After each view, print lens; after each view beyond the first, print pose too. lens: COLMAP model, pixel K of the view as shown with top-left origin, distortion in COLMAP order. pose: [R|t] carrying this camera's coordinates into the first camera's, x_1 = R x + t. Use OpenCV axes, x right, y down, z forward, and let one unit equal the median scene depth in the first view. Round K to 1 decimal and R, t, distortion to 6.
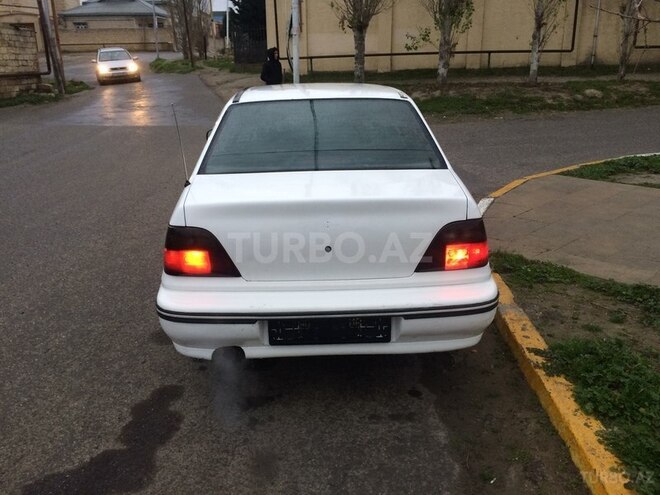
lens RADIAL K [[556.8, 0, 330.0], [0, 556.8, 247.5], [0, 0, 1]] dist [0.073126, -0.100959]
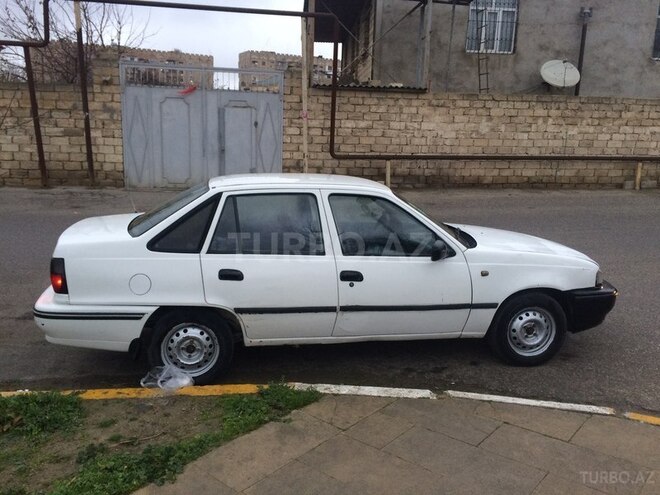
lens RADIAL K [[556.8, 0, 330.0], [0, 556.8, 247.5], [0, 0, 1]] dist [0.073126, -0.100959]
pose [[0.141730, 0.203832, -0.968693, 1.396545], [-0.333291, 0.931264, 0.147192, -0.423231], [0.932110, 0.301995, 0.199923, 1.039474]]
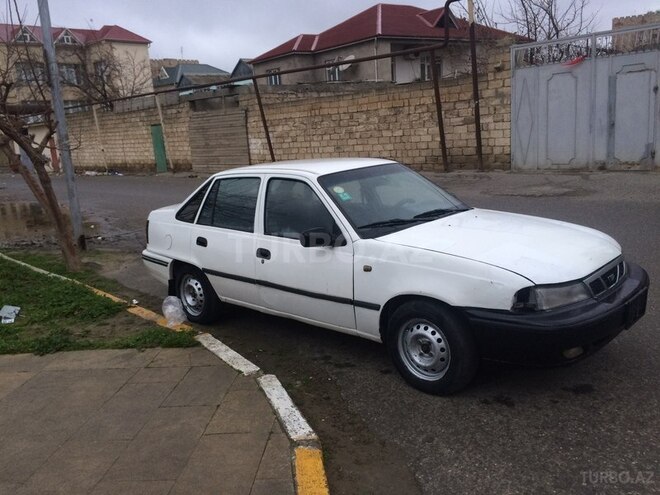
lens RADIAL K [[556.8, 0, 330.0], [0, 556.8, 247.5], [0, 0, 1]] dist [0.073126, -0.100959]
pose [[-0.707649, 0.201286, -0.677287, 1.015936], [-0.144220, 0.897235, 0.417338, -0.791543], [0.691689, 0.393007, -0.605898, 2.258174]]
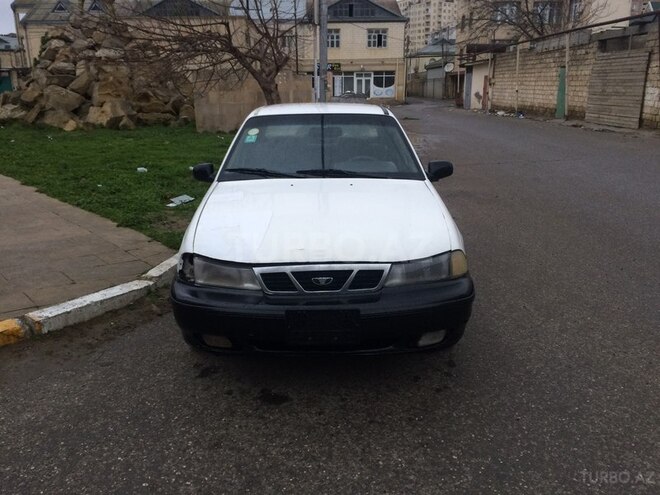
lens RADIAL K [[556.8, 0, 330.0], [0, 556.8, 247.5], [0, 0, 1]] dist [0.073126, -0.100959]
pose [[-0.999865, 0.007003, 0.014854, -0.065303], [0.014057, 0.832606, 0.553688, -0.860173], [-0.008490, 0.553822, -0.832592, 2.641146]]
